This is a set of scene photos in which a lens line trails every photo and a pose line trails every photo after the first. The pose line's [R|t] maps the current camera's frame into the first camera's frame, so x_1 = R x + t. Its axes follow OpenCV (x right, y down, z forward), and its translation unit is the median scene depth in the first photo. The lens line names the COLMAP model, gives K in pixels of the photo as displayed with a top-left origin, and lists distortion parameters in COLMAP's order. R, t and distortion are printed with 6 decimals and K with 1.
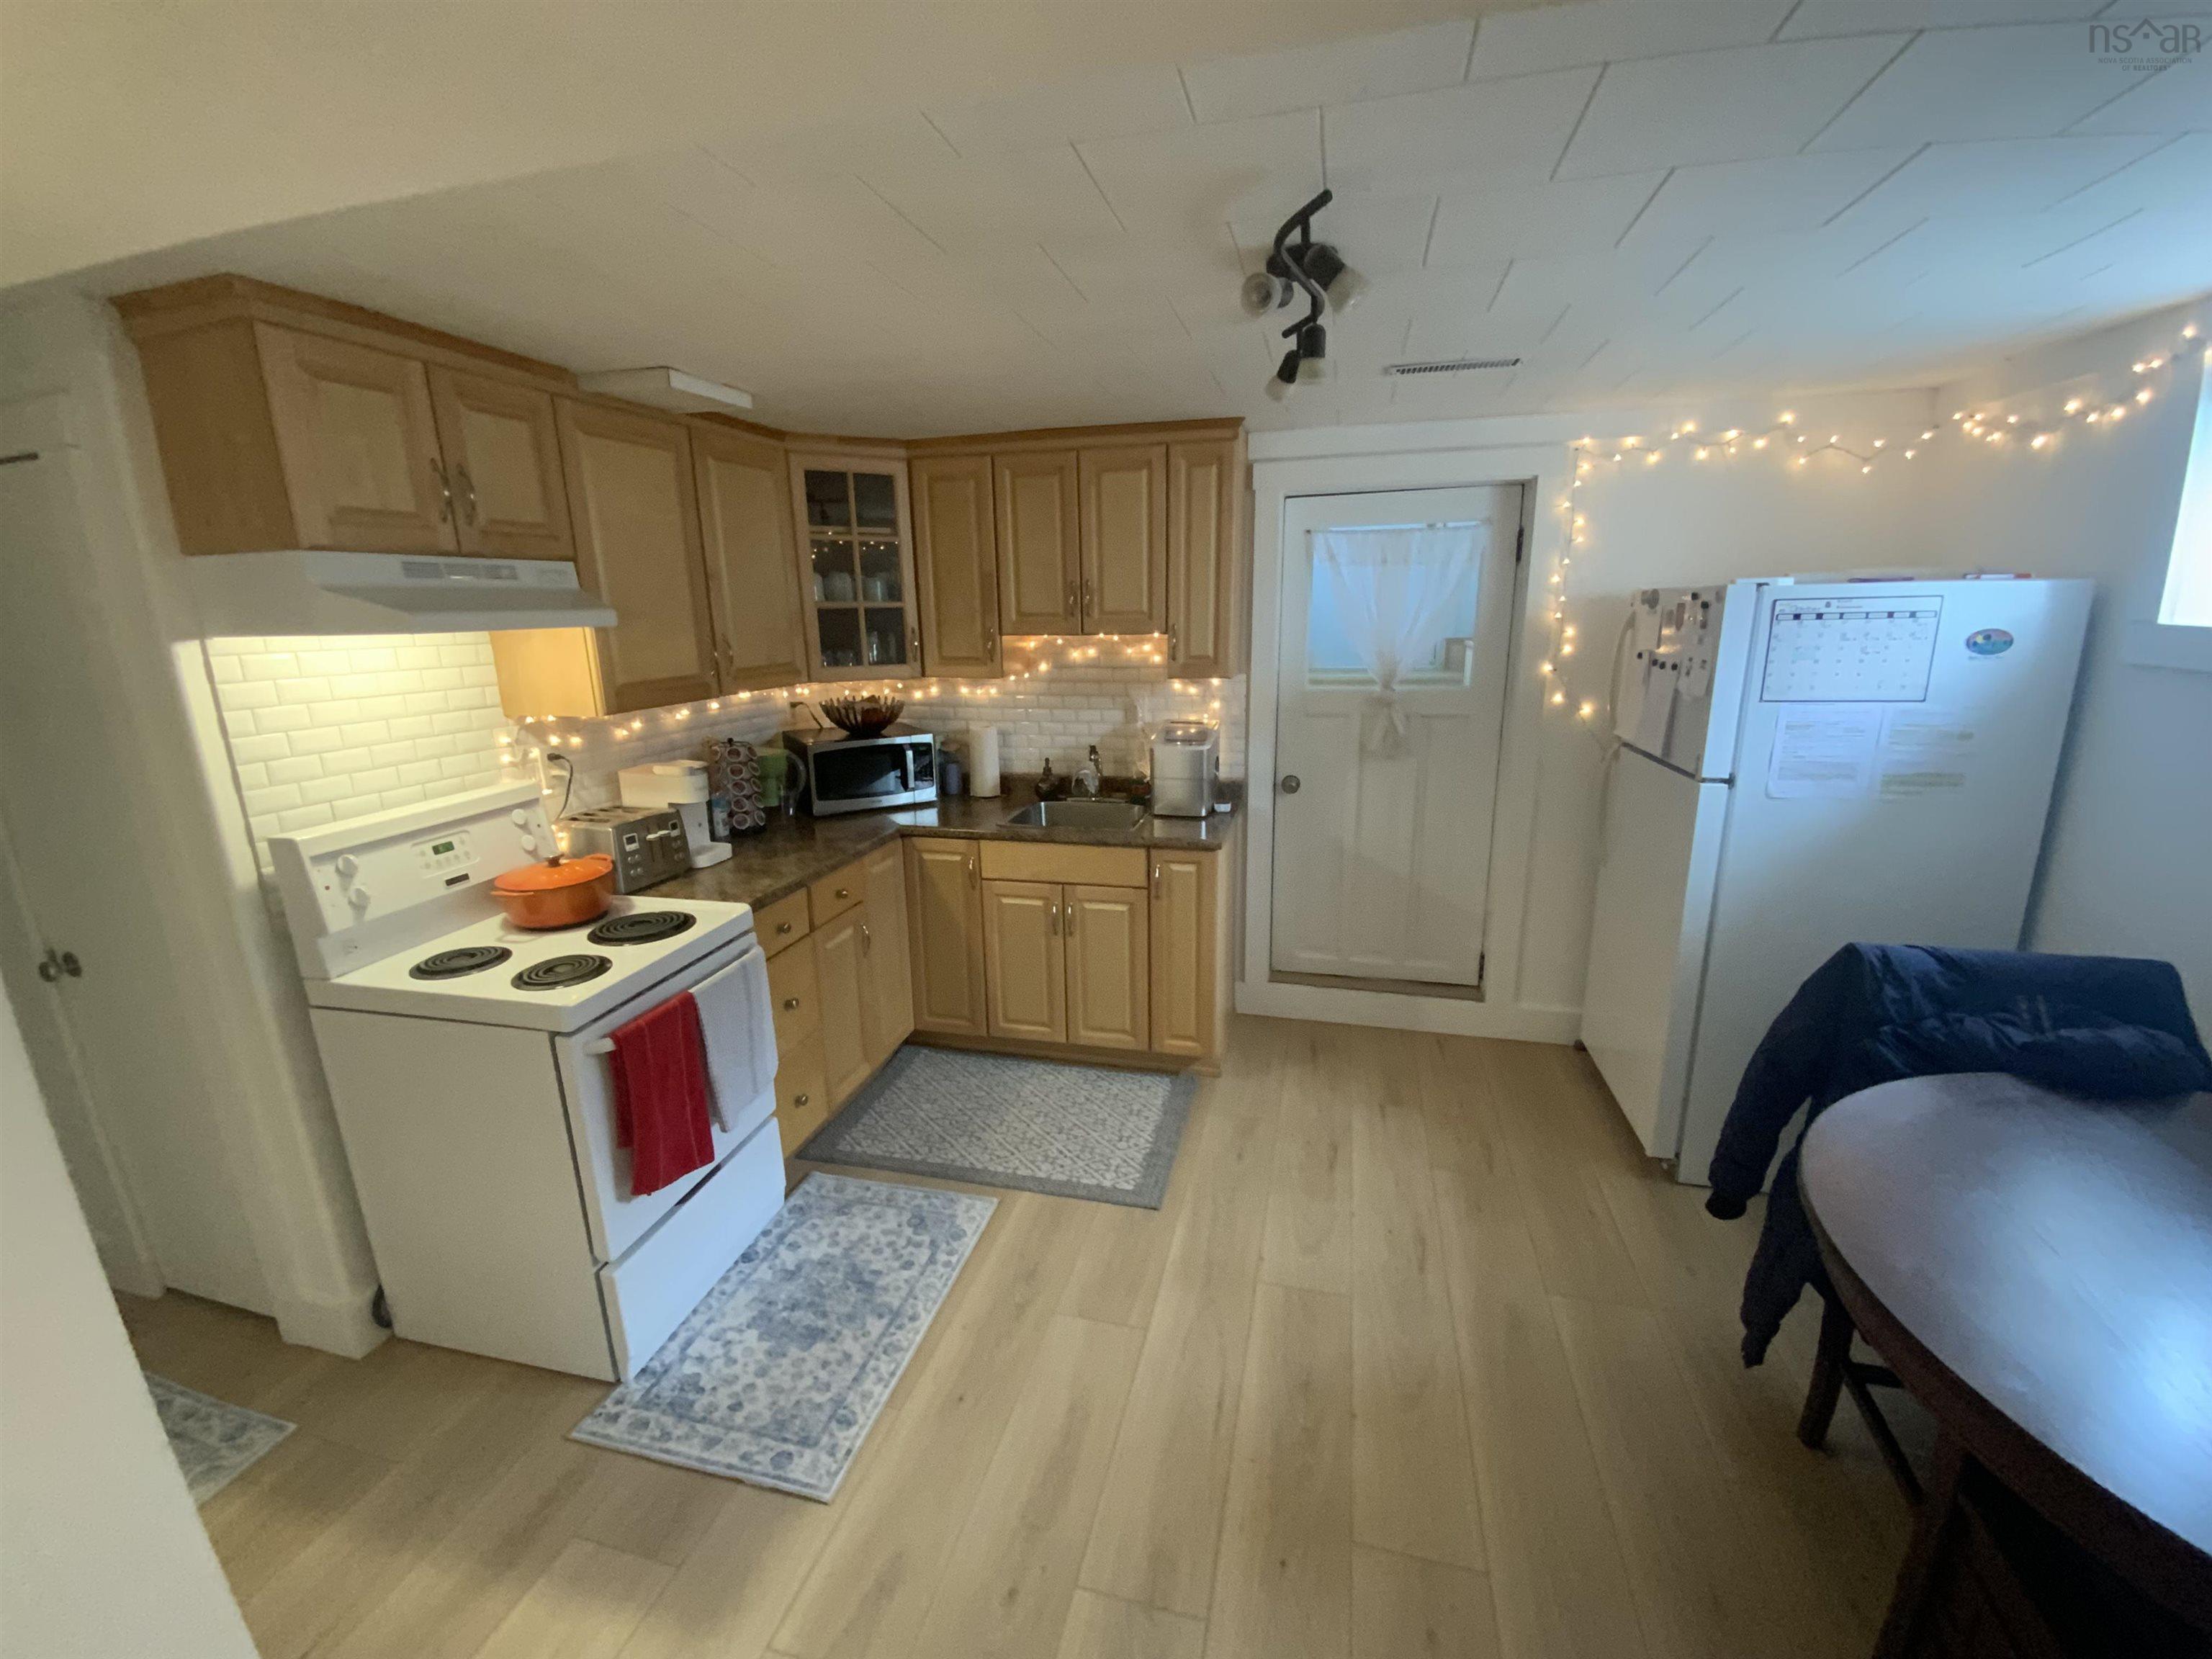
lens RADIAL K [[926.2, 0, 1106.0], [0, 926.2, 829.5], [0, 0, 1]] dist [0.026300, -0.000086]
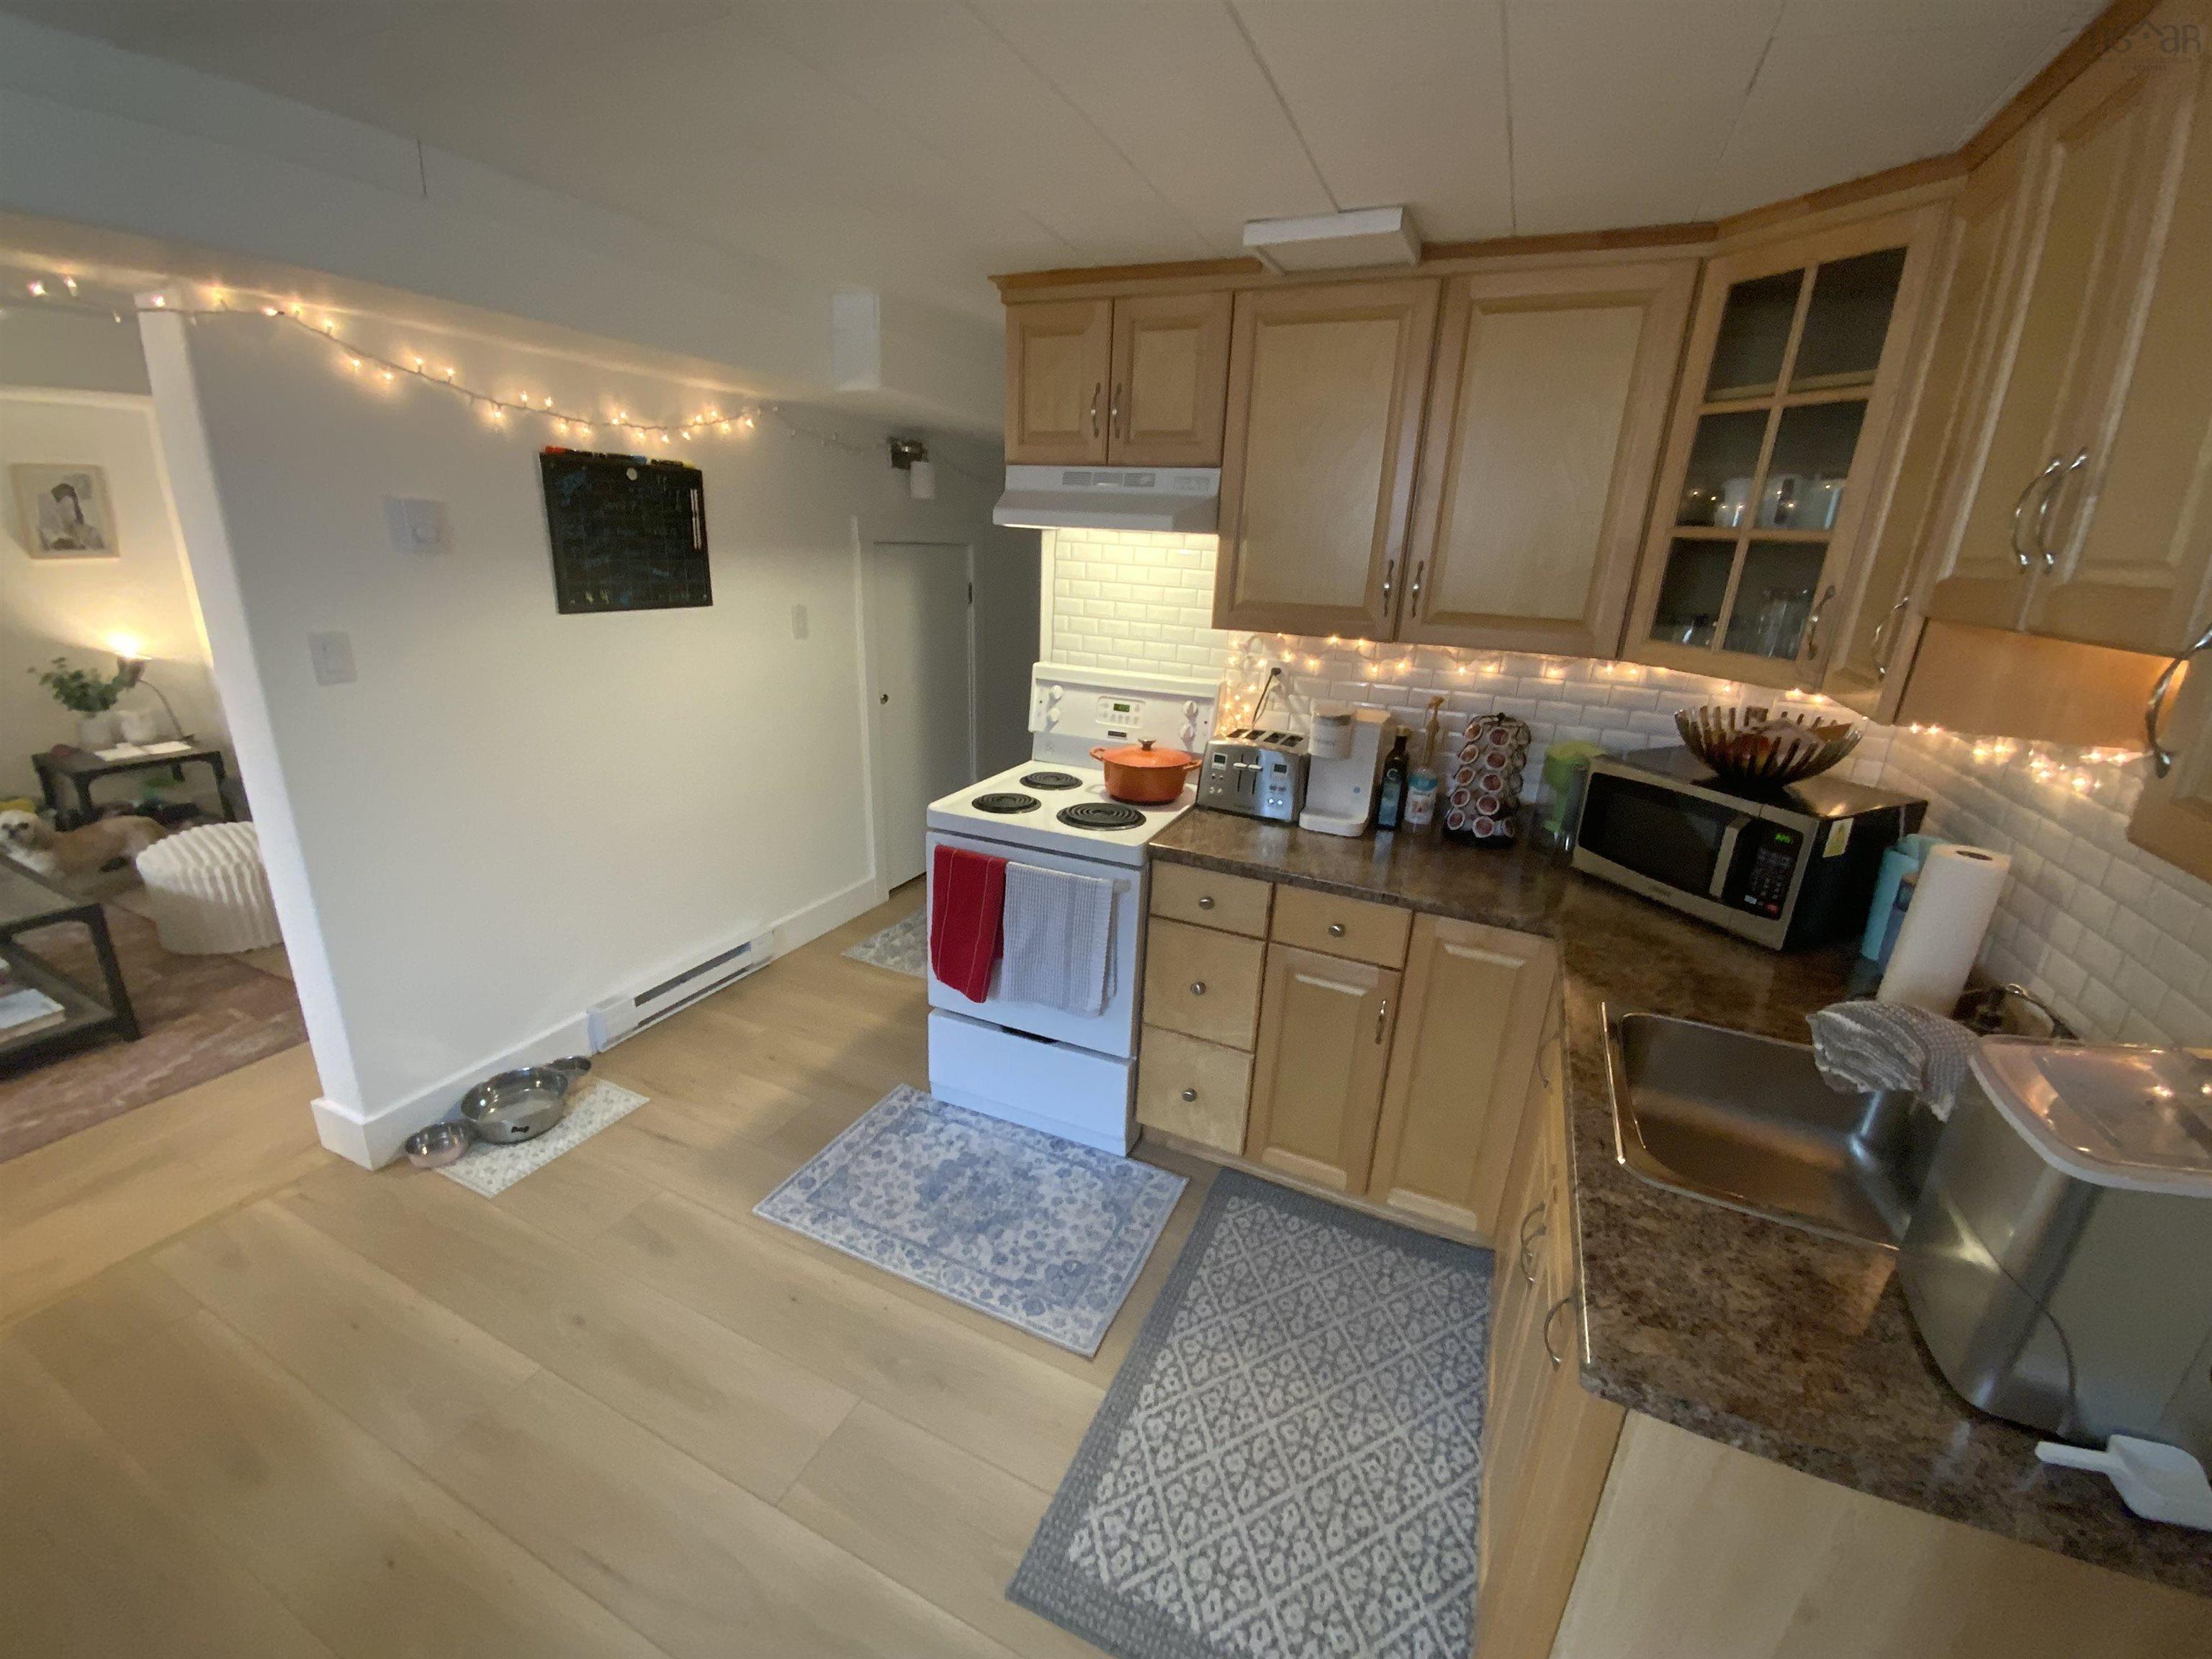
lens RADIAL K [[898.3, 0, 1105.7], [0, 898.3, 834.6], [0, 0, 1]] dist [0.026767, -0.019258]
pose [[-0.182215, 0.316180, -0.931036, 0.467035], [-0.279607, 0.891134, 0.357351, -0.245450], [0.942665, 0.325439, -0.073972, 1.074230]]
